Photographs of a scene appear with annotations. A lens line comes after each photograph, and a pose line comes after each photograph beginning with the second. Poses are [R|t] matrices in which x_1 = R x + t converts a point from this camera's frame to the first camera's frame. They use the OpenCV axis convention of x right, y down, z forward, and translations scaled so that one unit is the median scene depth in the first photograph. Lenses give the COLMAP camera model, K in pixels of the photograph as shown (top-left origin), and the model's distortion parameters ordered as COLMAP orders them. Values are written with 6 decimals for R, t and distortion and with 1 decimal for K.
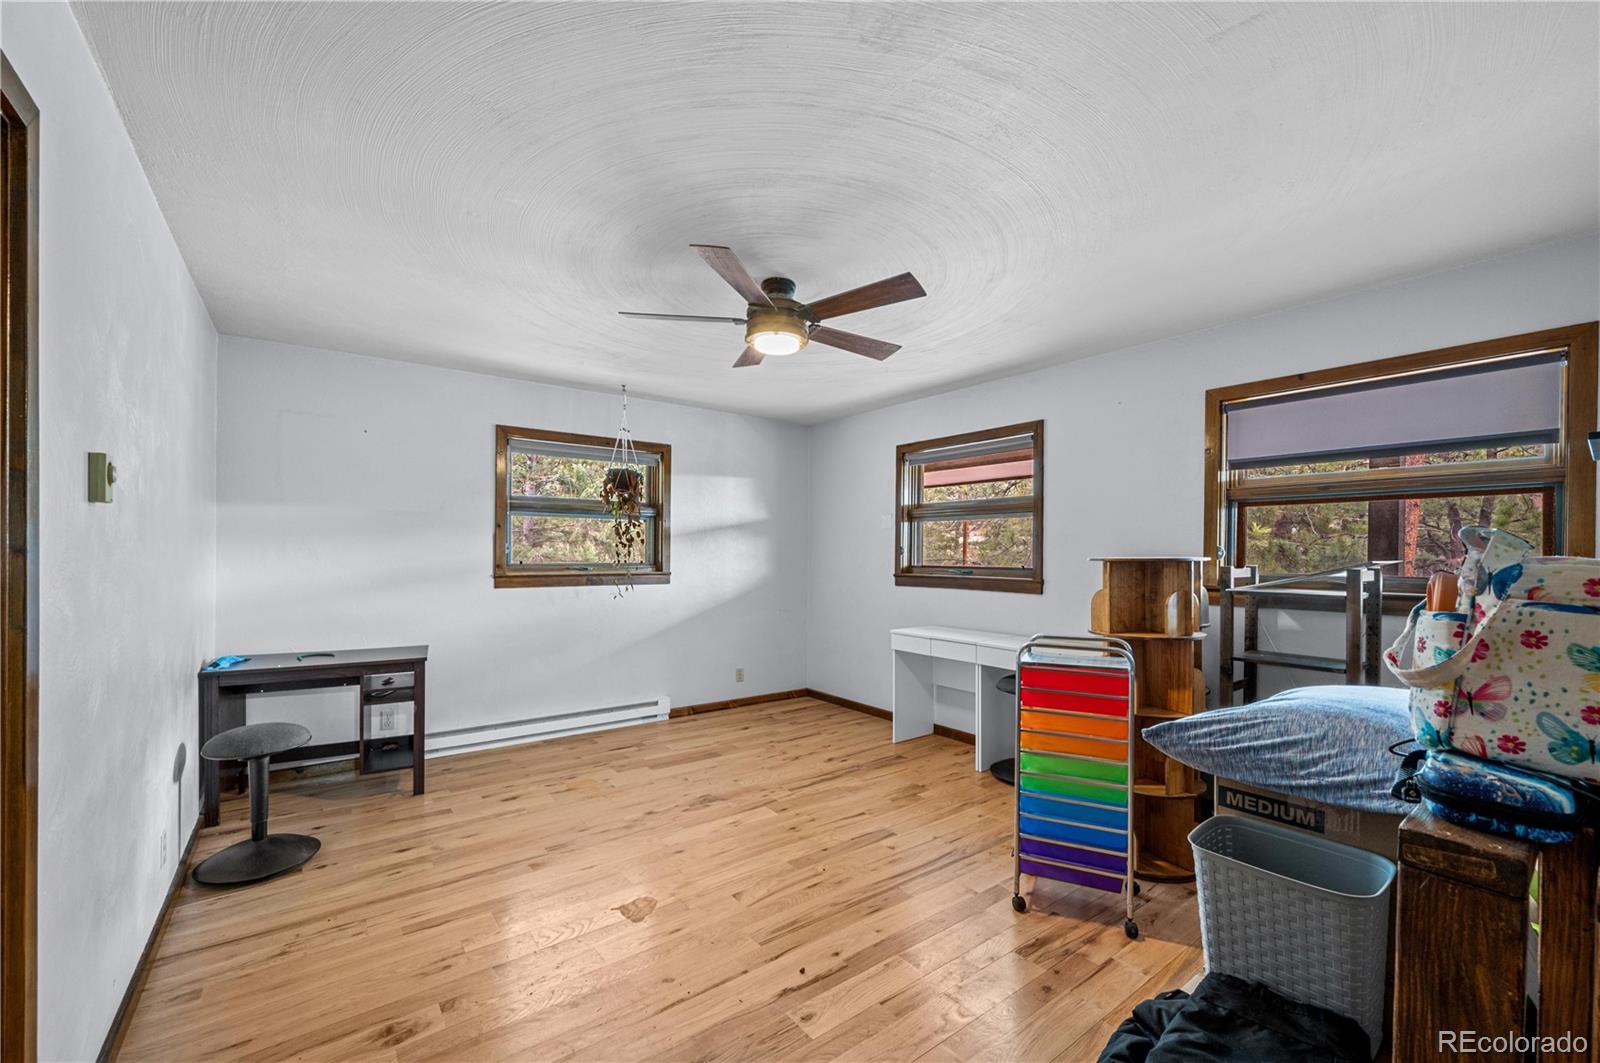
lens RADIAL K [[631.5, 0, 798.7], [0, 631.5, 548.6], [0, 0, 1]] dist [-0.000322, -0.000163]
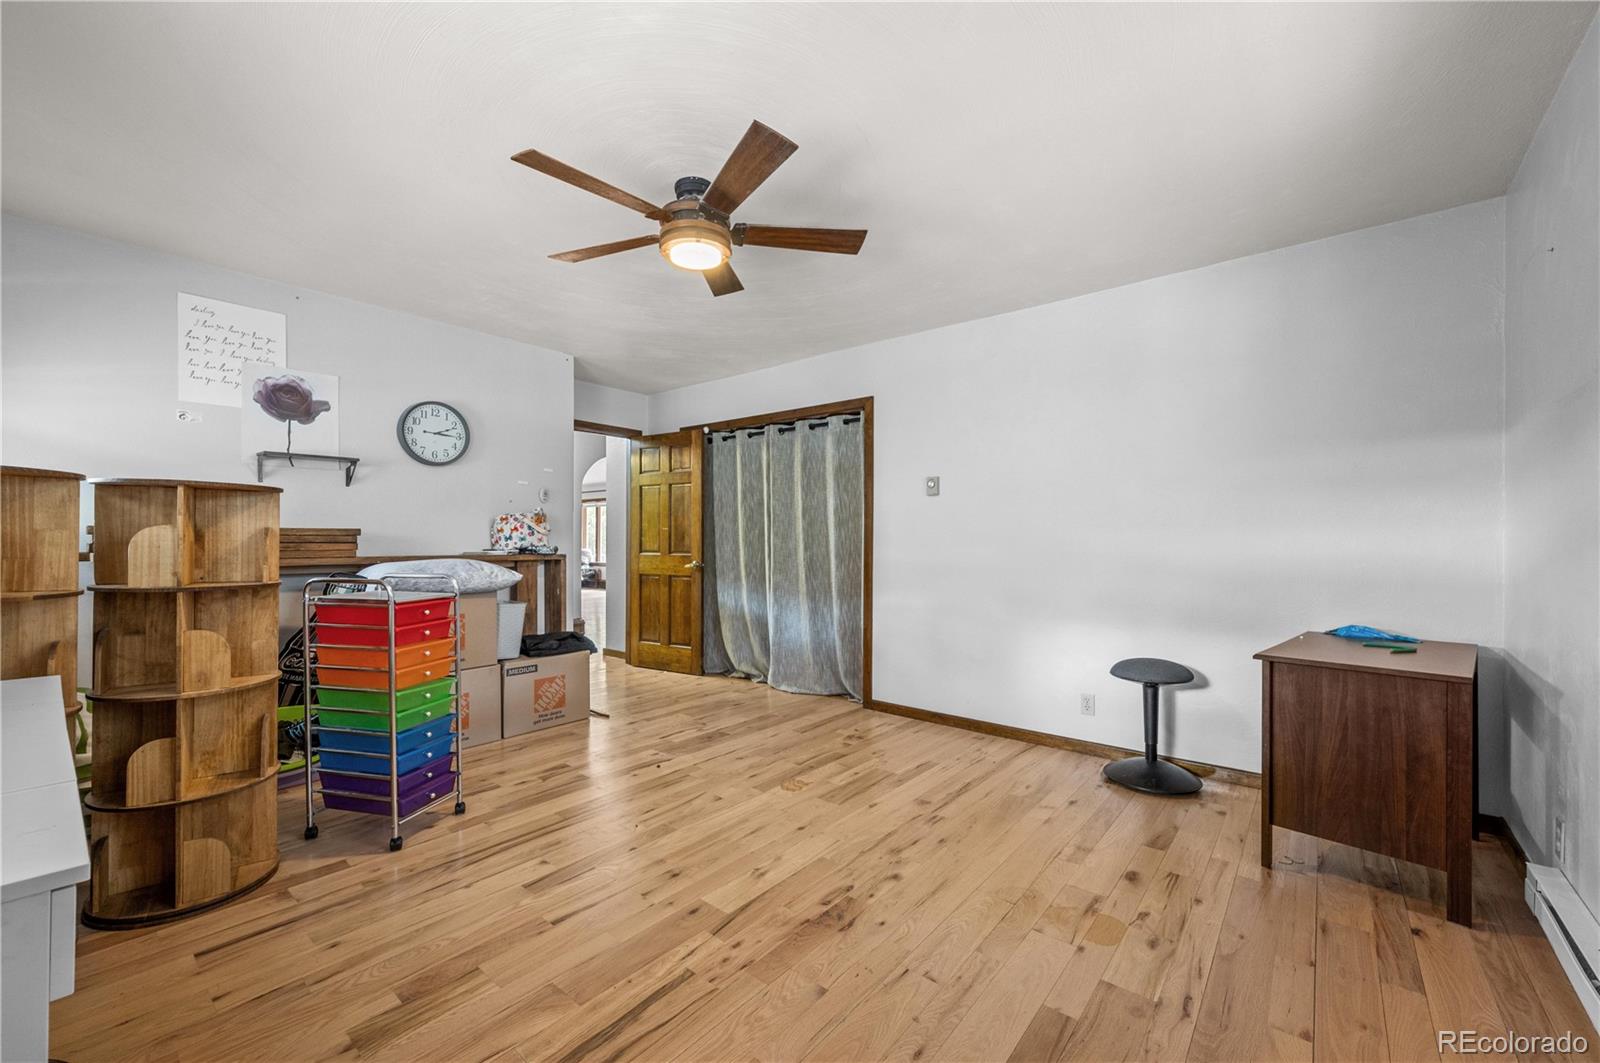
lens RADIAL K [[631.5, 0, 800.3], [0, 631.5, 536.6], [0, 0, 1]] dist [-0.000322, -0.000163]
pose [[-0.972857, -0.011944, -0.231098, 0.020253], [-0.008240, 0.999822, -0.016987, 0.069284], [0.231260, -0.014621, -0.972782, 1.598661]]
